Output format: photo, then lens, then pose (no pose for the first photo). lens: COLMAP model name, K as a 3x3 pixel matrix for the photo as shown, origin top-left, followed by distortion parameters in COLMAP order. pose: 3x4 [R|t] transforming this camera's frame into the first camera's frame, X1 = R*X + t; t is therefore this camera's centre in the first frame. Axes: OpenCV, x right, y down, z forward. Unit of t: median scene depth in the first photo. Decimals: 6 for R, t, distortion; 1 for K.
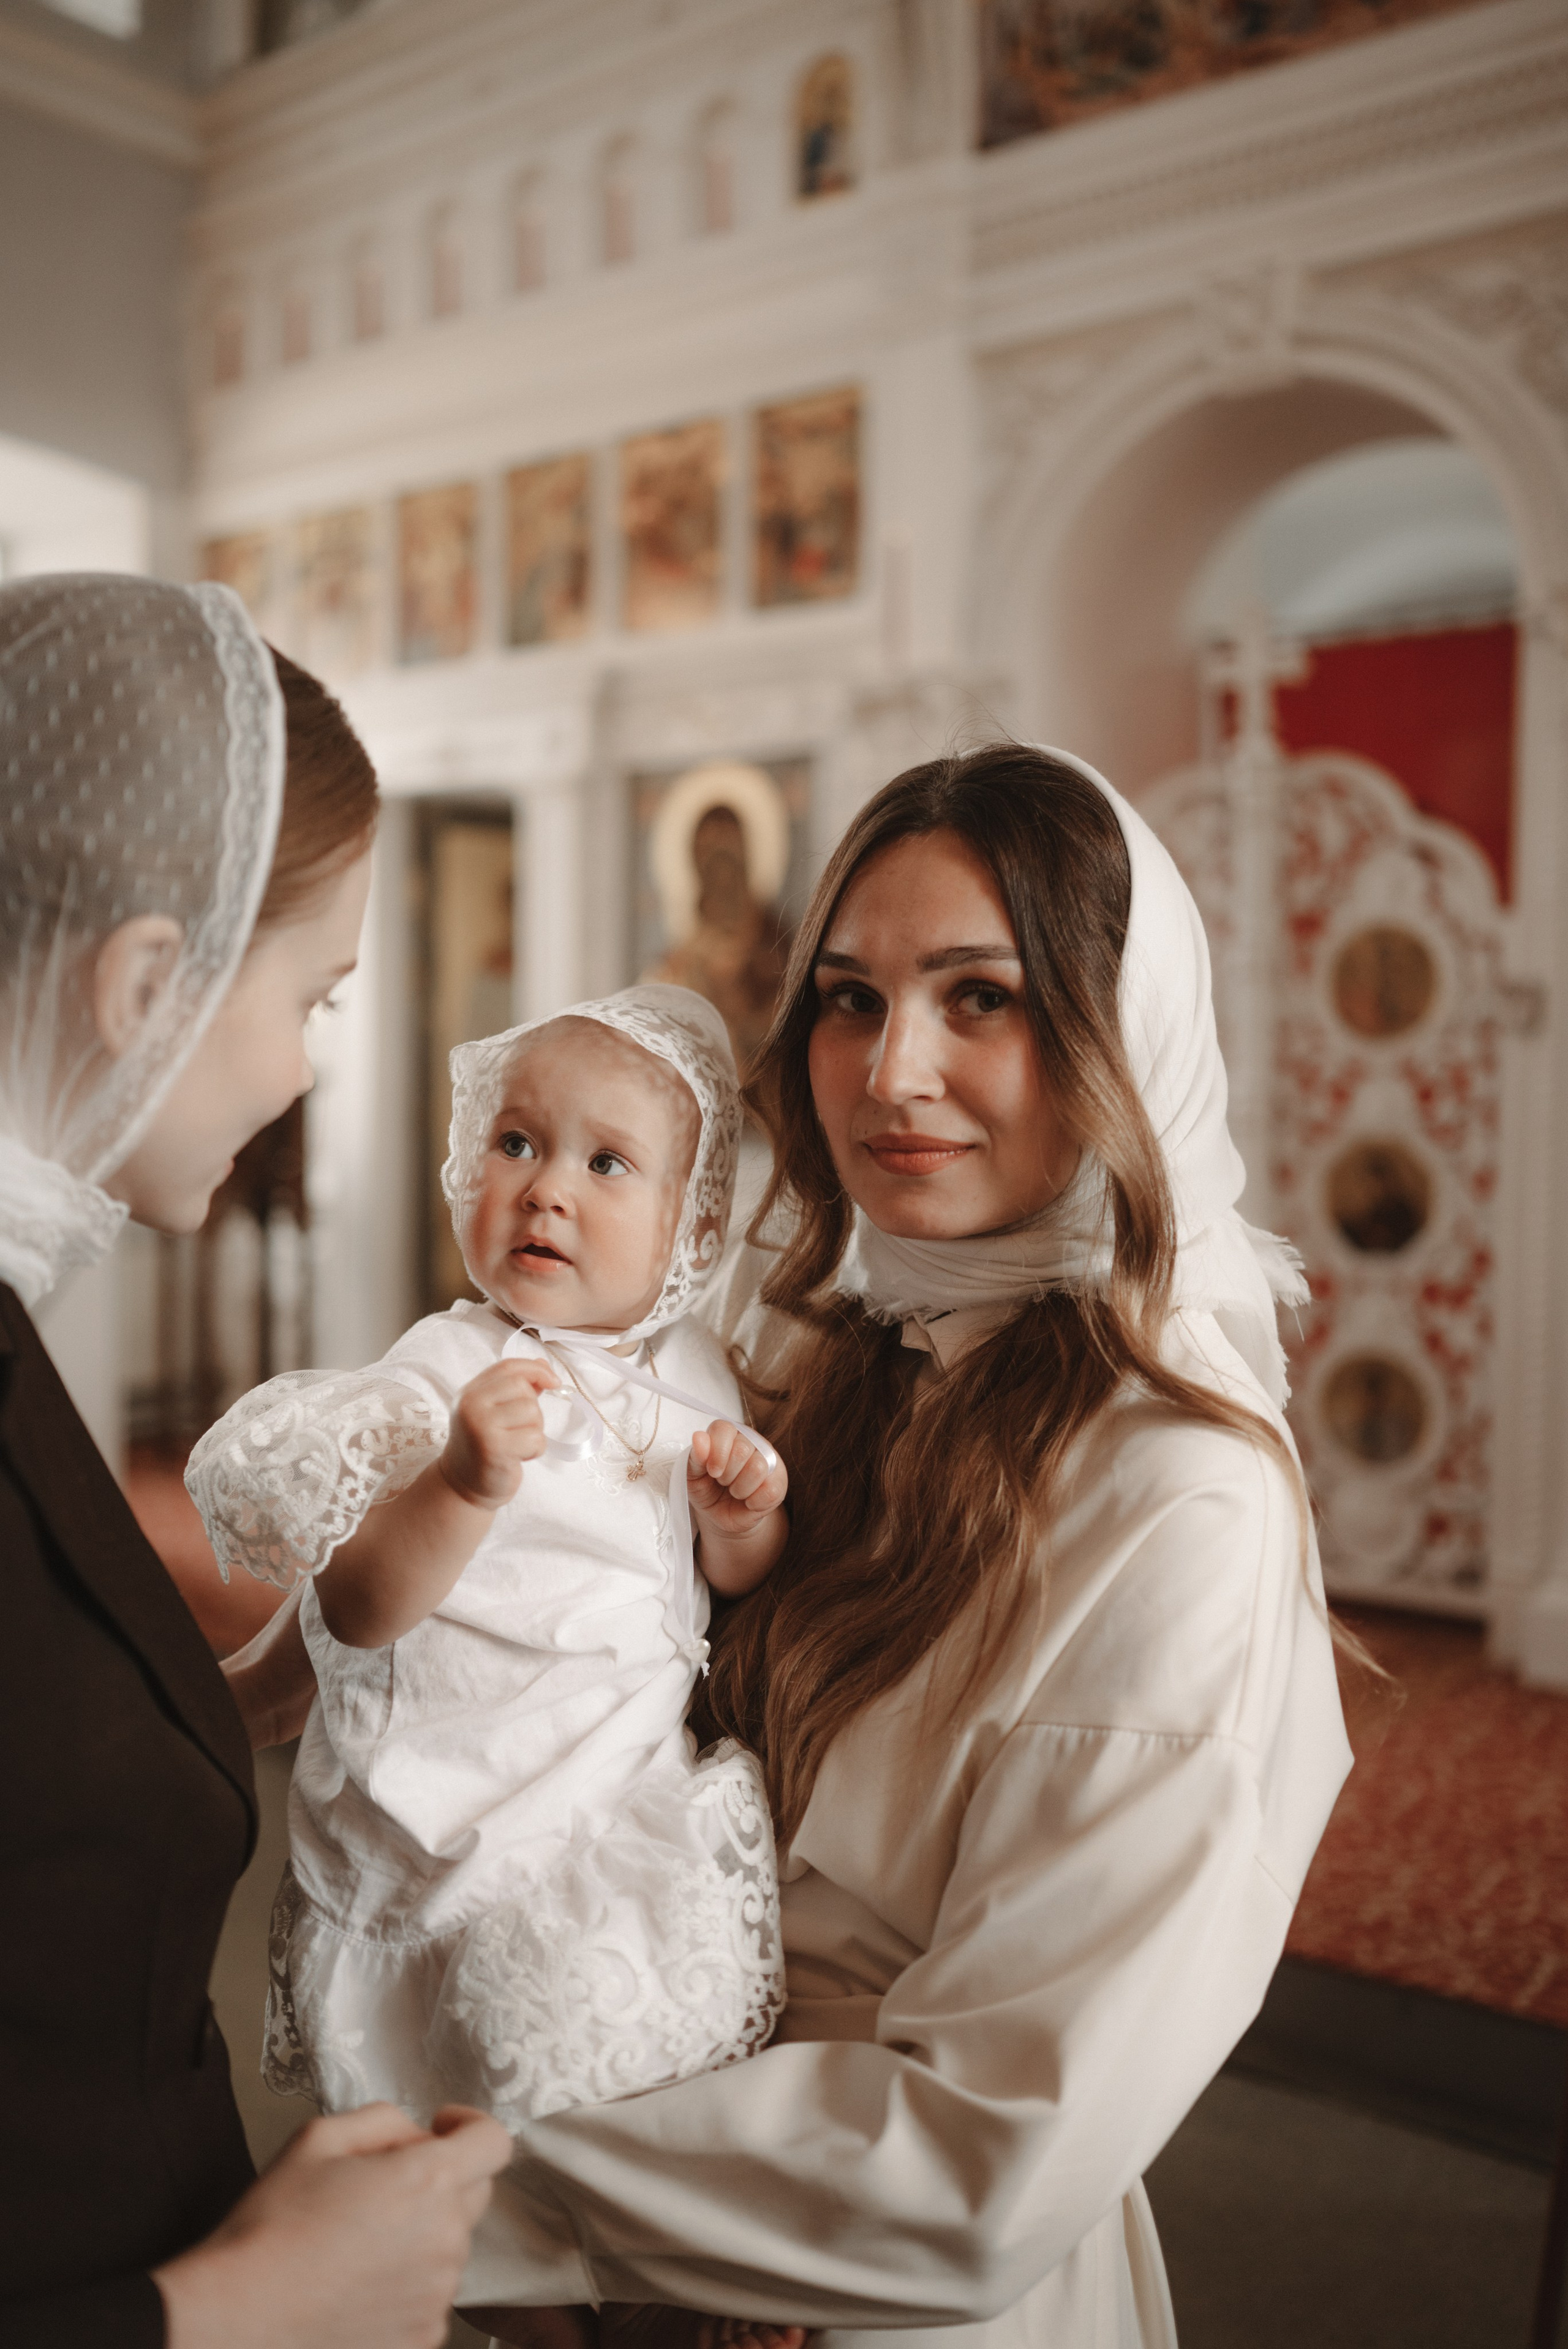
lens RADIAL K [[2216.4, 0, 776.4], [0, 2216.4, 1179.7], [0, 0, 1]] dist [-0.005588, 0.008921]
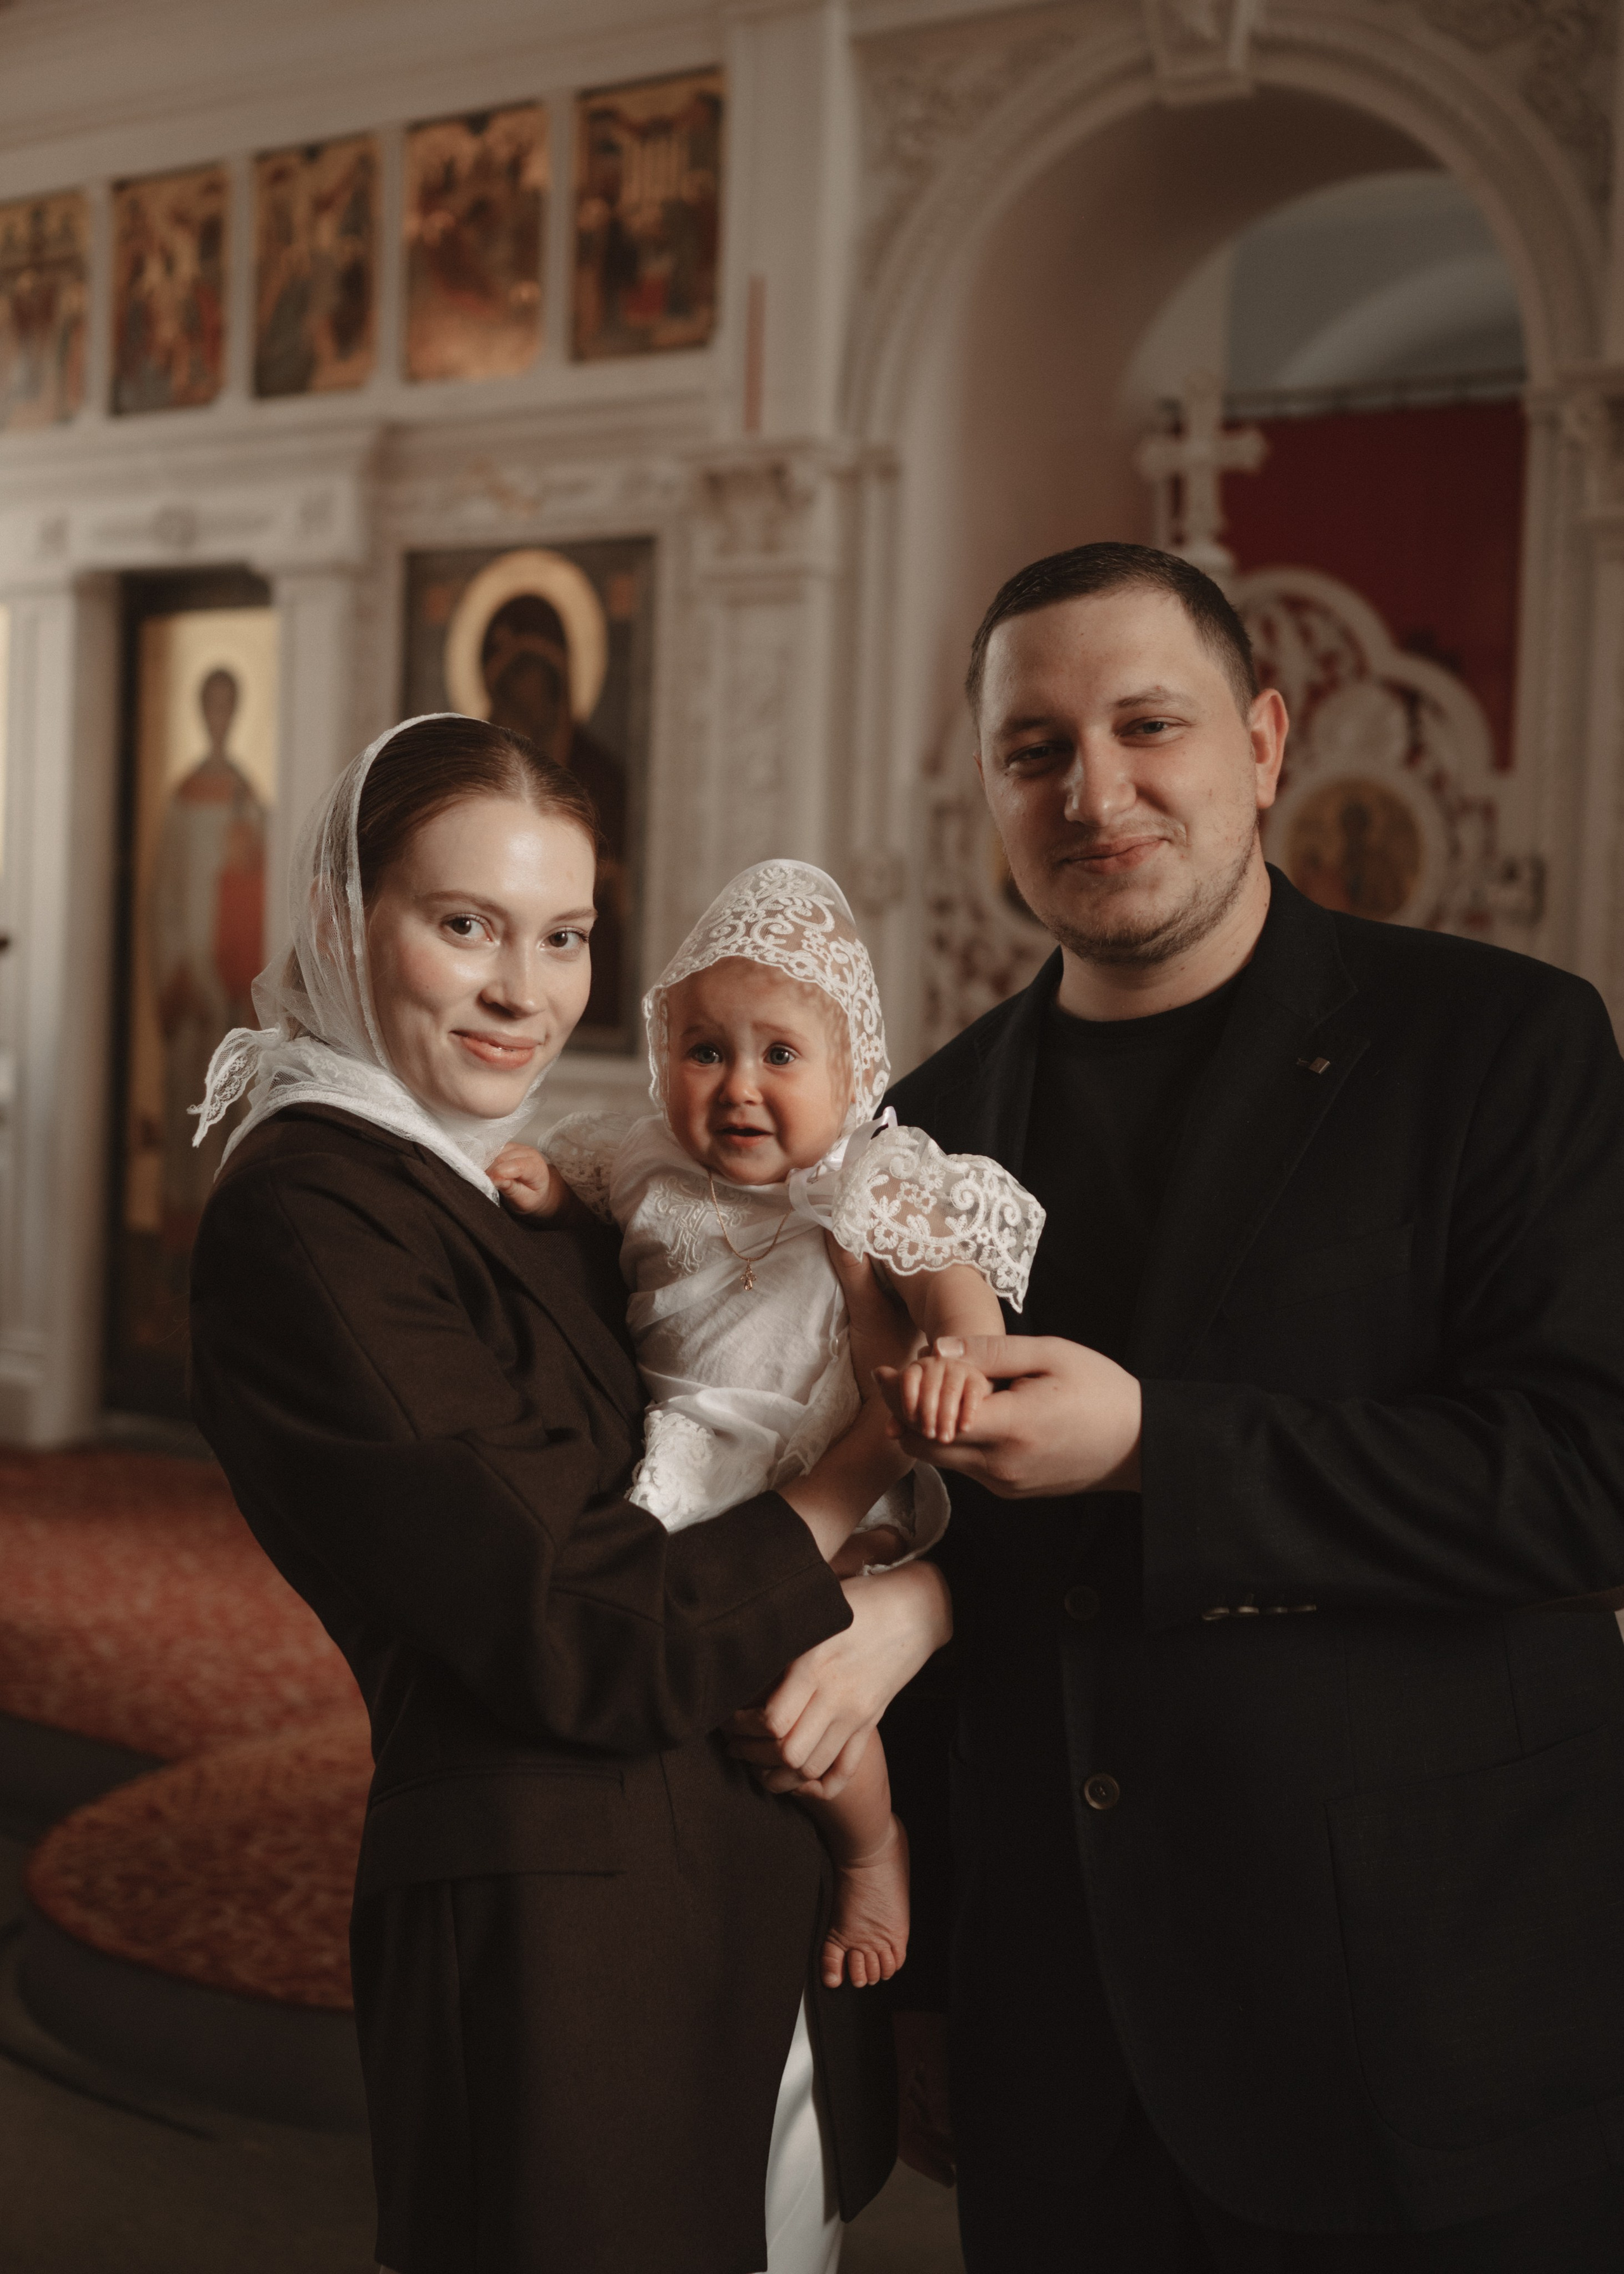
lens RADIAL K [[3043.9, 0, 721.2], [0, 3043.9, 1072.4], [0, 0, 1]] dist [-0.023589, 0.065847]
pose [[0.999292, 0.022641, 0.030051, 0.016336], [-0.022433, 0.999722, -0.007245, 0.001475], [-0.030207, 0.006566, 0.999522, -0.076527]]
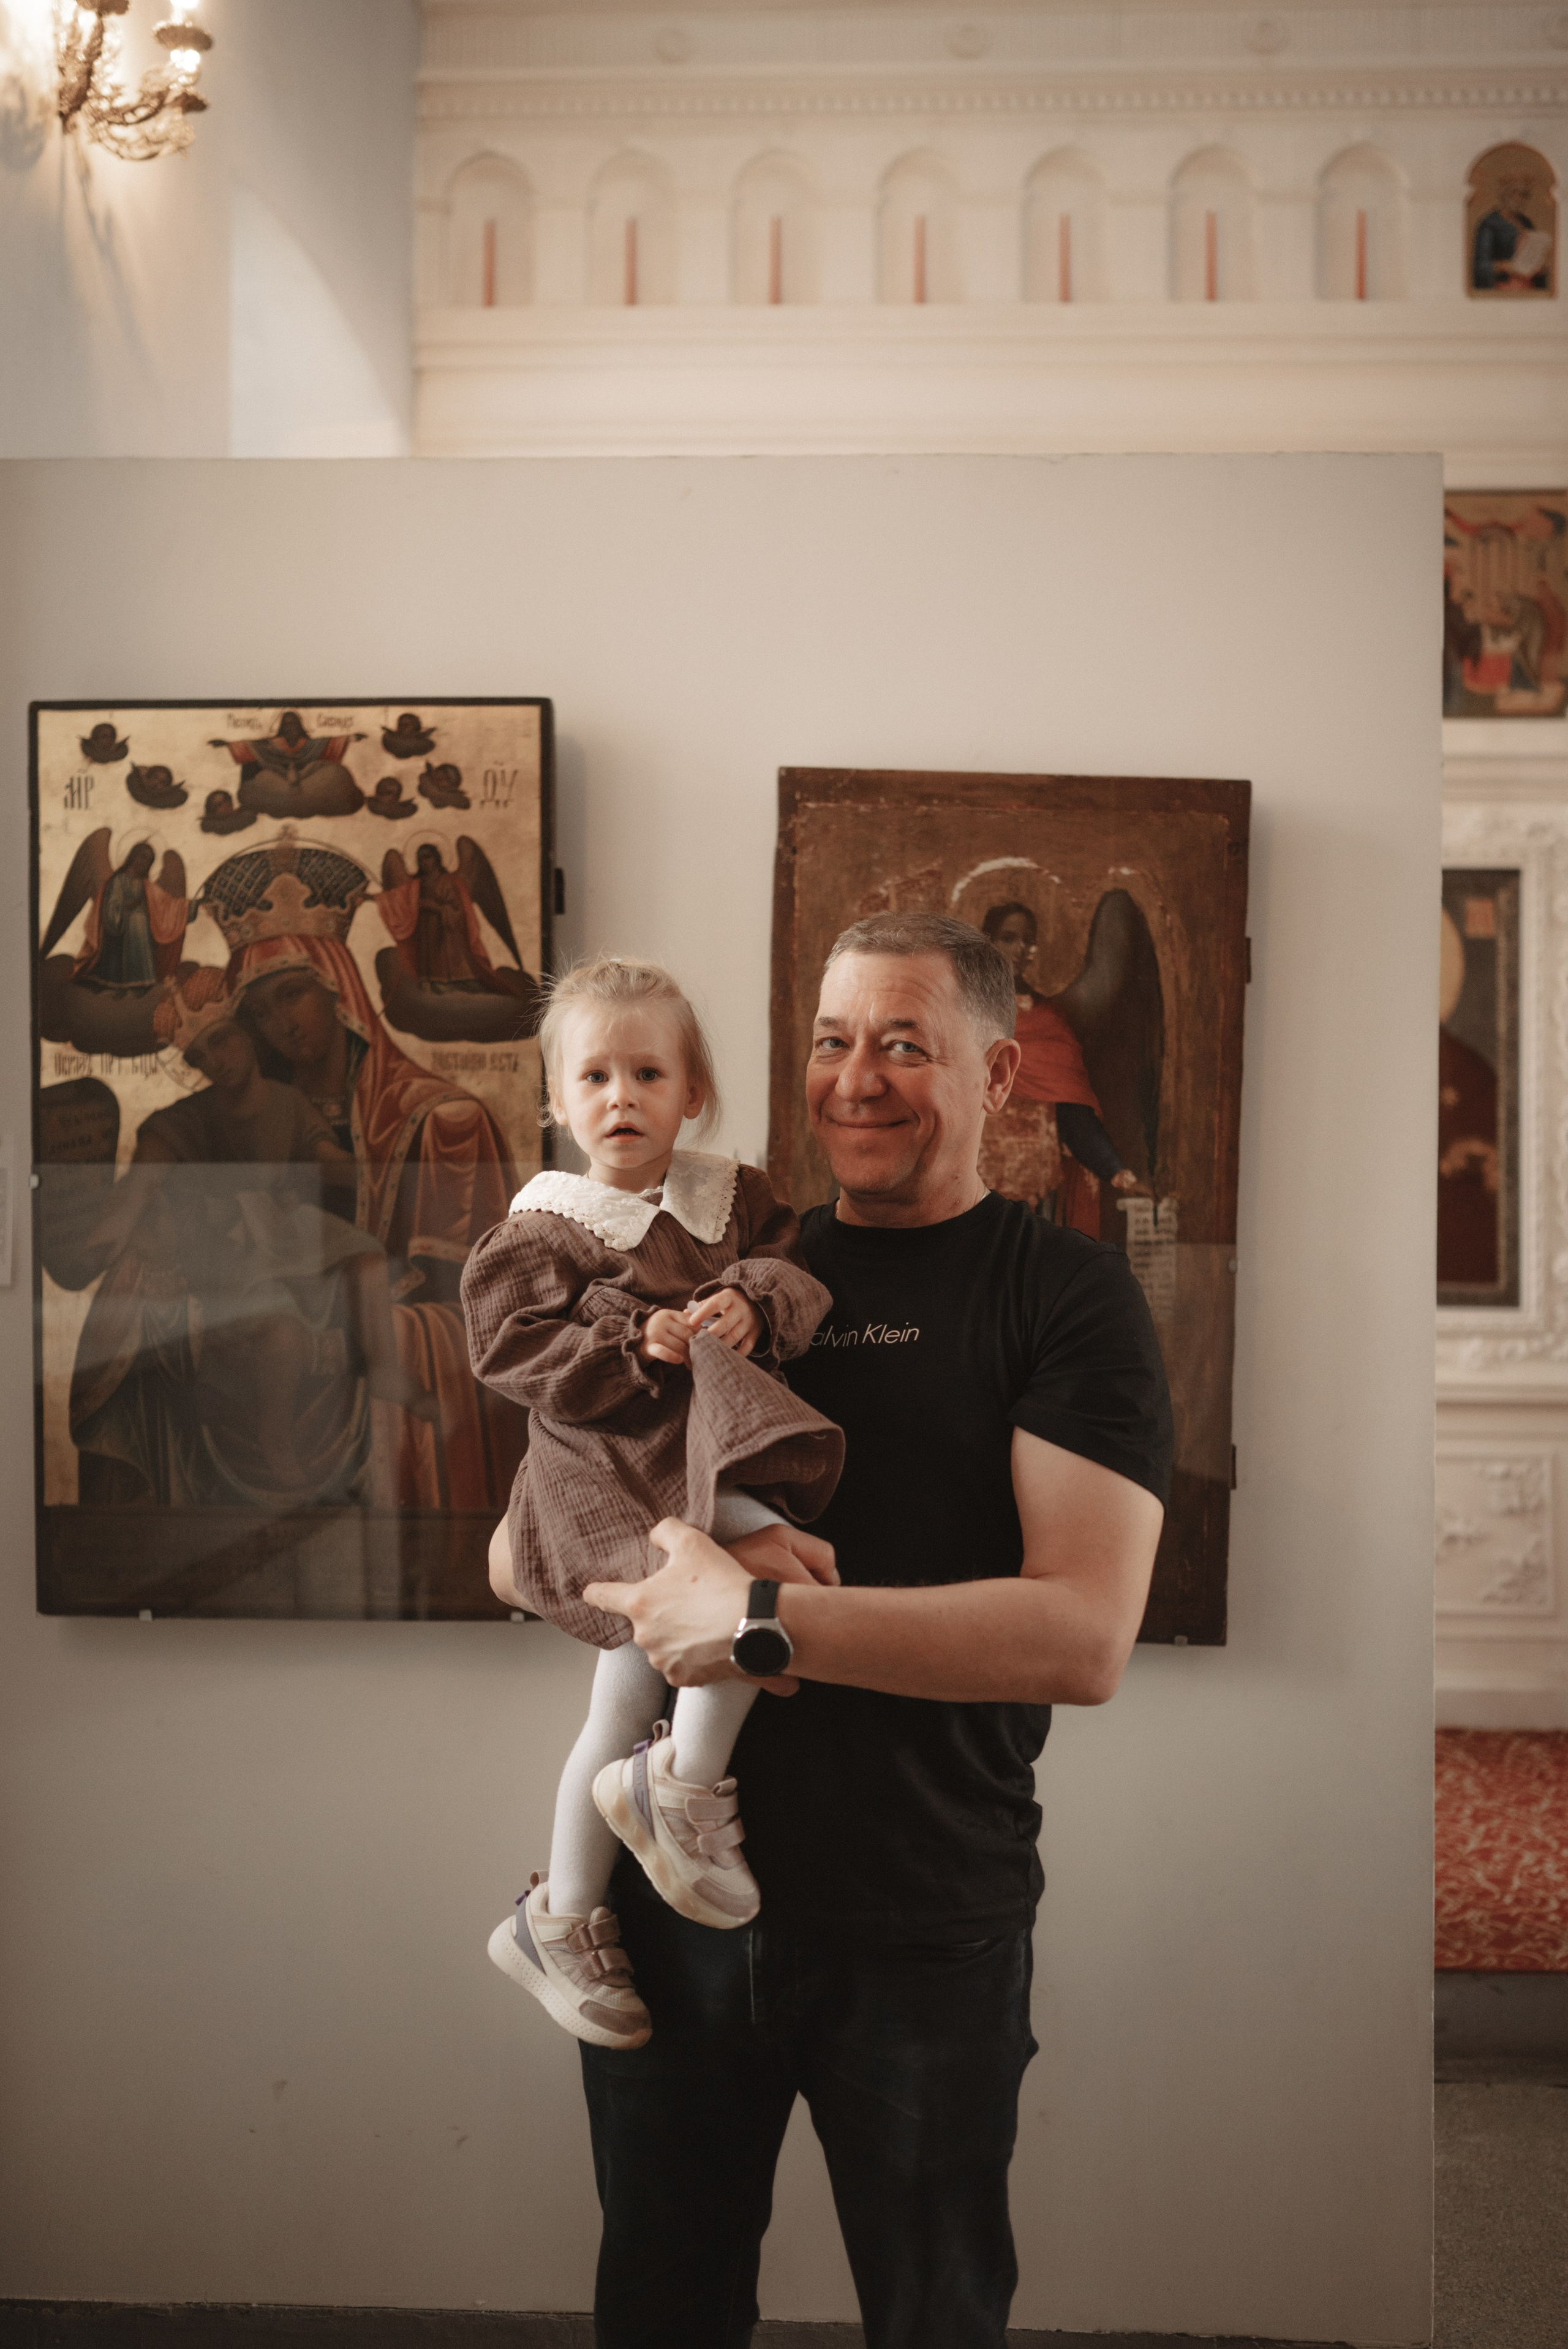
lens RADIAL K [[2216.8, 0, 798.1], [0, 2216.8, 1169.0], [0, 0, 1]] dist [-0.007167, 0.009996]
pose [[0.798196, 0.000229, 0.602398, -0.878718], [0.028885, 0.998835, -0.038653, -0.046059], [-0.601705, 0.048253, 0.797260, 0.496827]]
